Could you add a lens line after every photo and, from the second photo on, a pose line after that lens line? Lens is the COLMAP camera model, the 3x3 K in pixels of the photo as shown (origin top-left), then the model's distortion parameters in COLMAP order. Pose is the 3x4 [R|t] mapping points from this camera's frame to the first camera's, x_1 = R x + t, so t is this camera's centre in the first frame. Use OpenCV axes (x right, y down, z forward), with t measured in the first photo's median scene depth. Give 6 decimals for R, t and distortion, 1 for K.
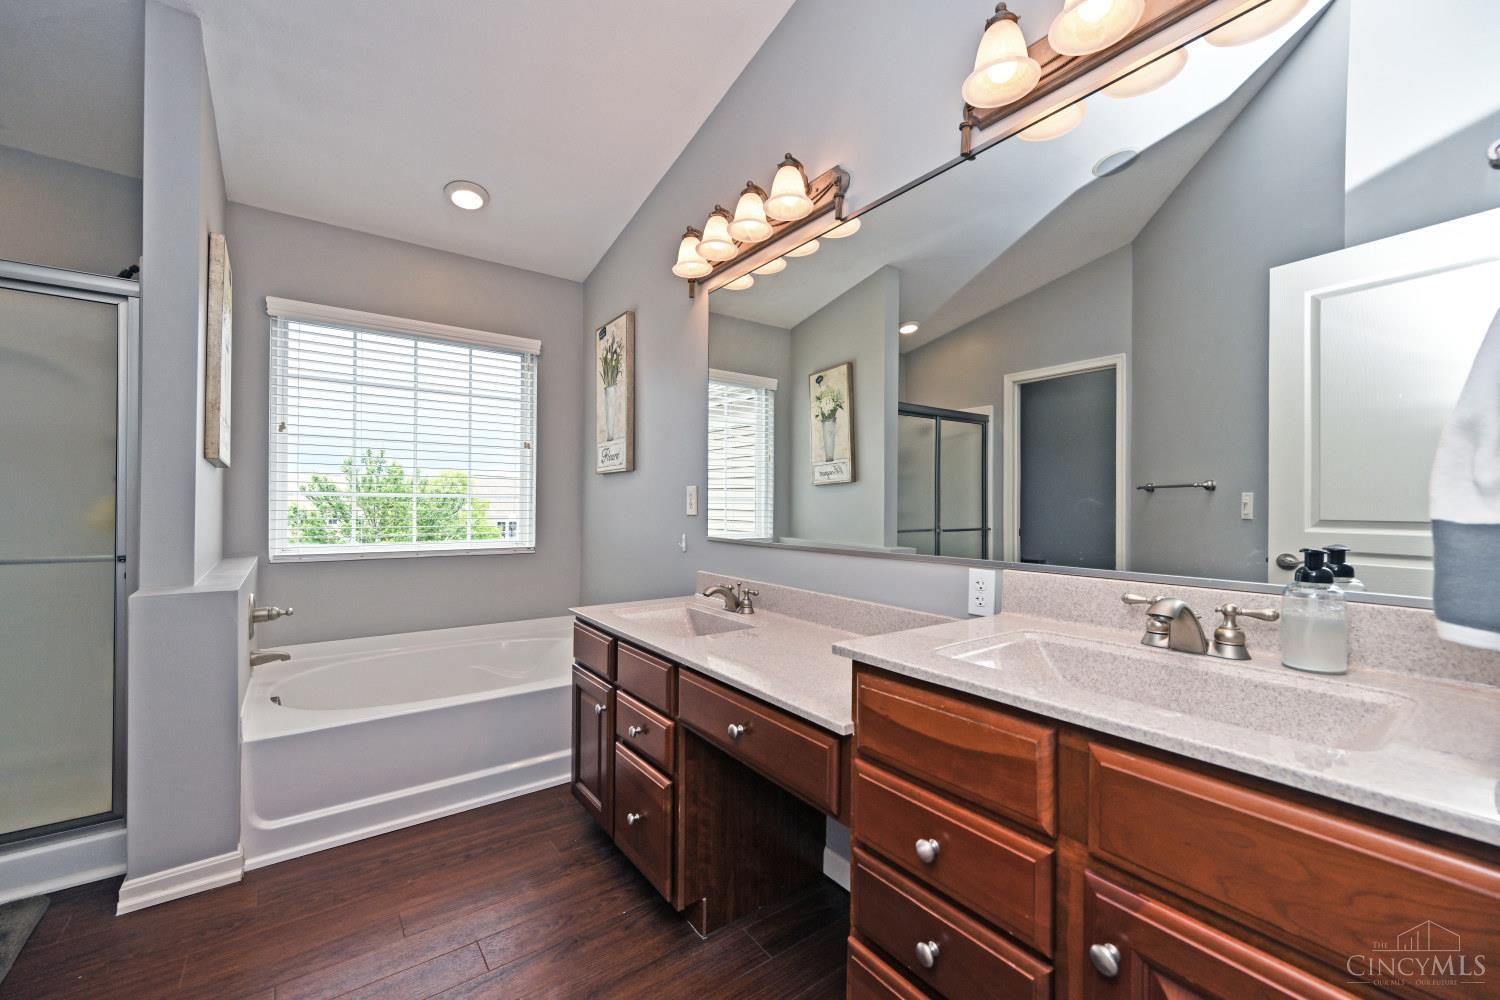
lens RADIAL K [[593.8, 0, 742.0], [0, 593.8, 504.3], [0, 0, 1]] dist [-0.002786, 0.000928]
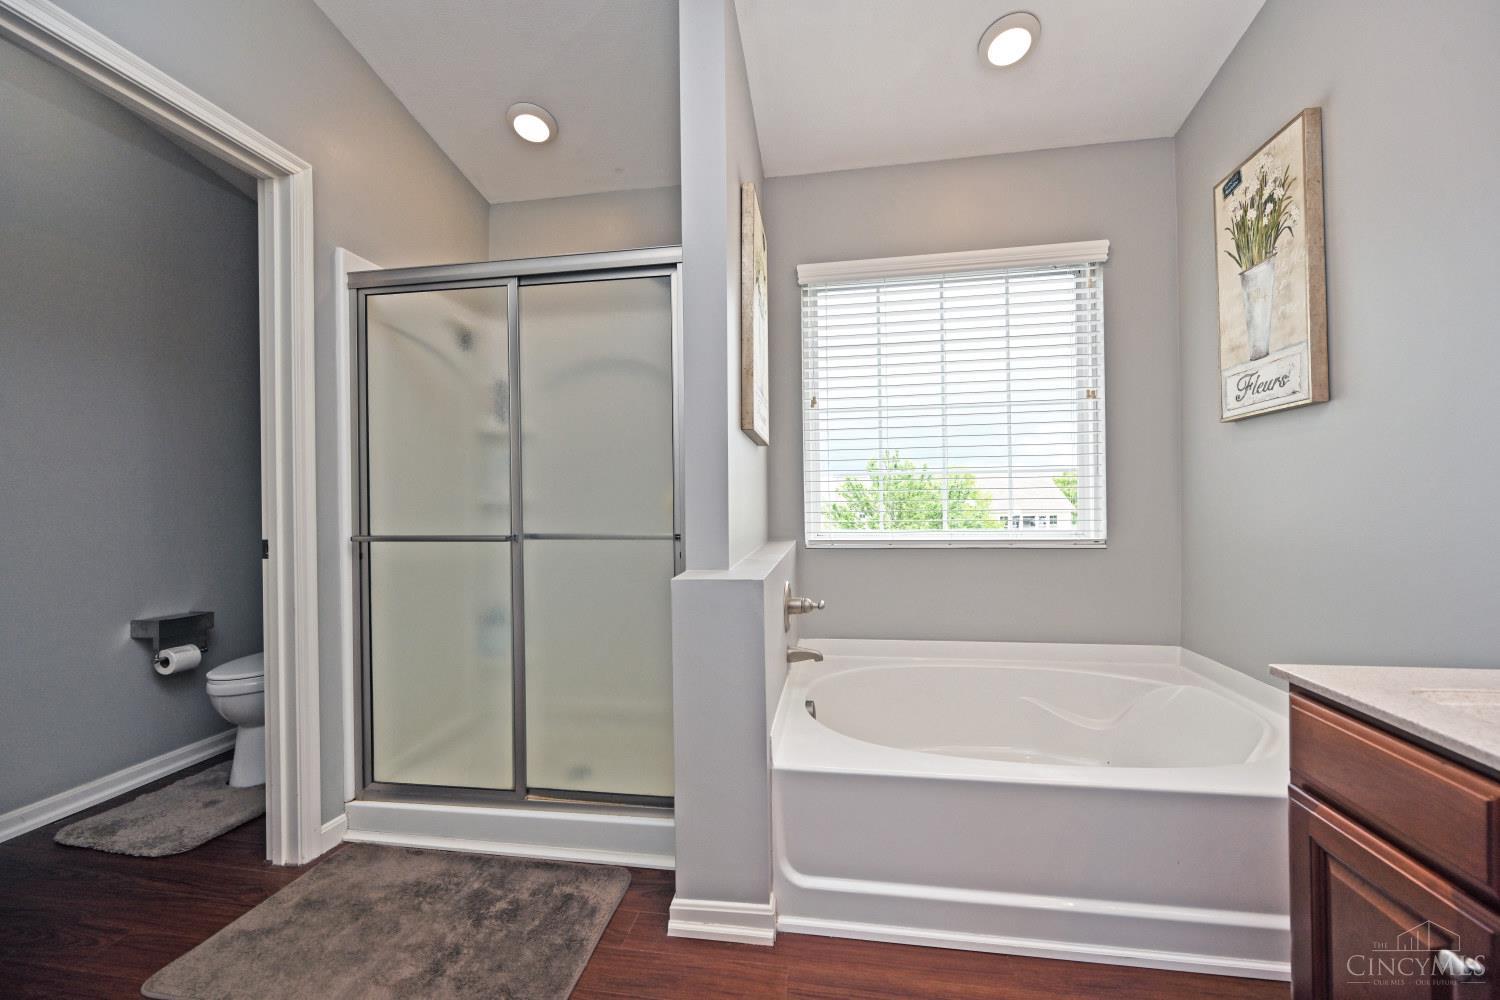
lens RADIAL K [[593.8, 0, 758.0], [0, 593.8, 499.5], [0, 0, 1]] dist [-0.002786, 0.000928]
pose [[0.712722, -0.018444, -0.701205, -0.189408], [0.020743, 0.999771, -0.005213, 0.026217], [0.701140, -0.010830, 0.712941, 0.276173]]
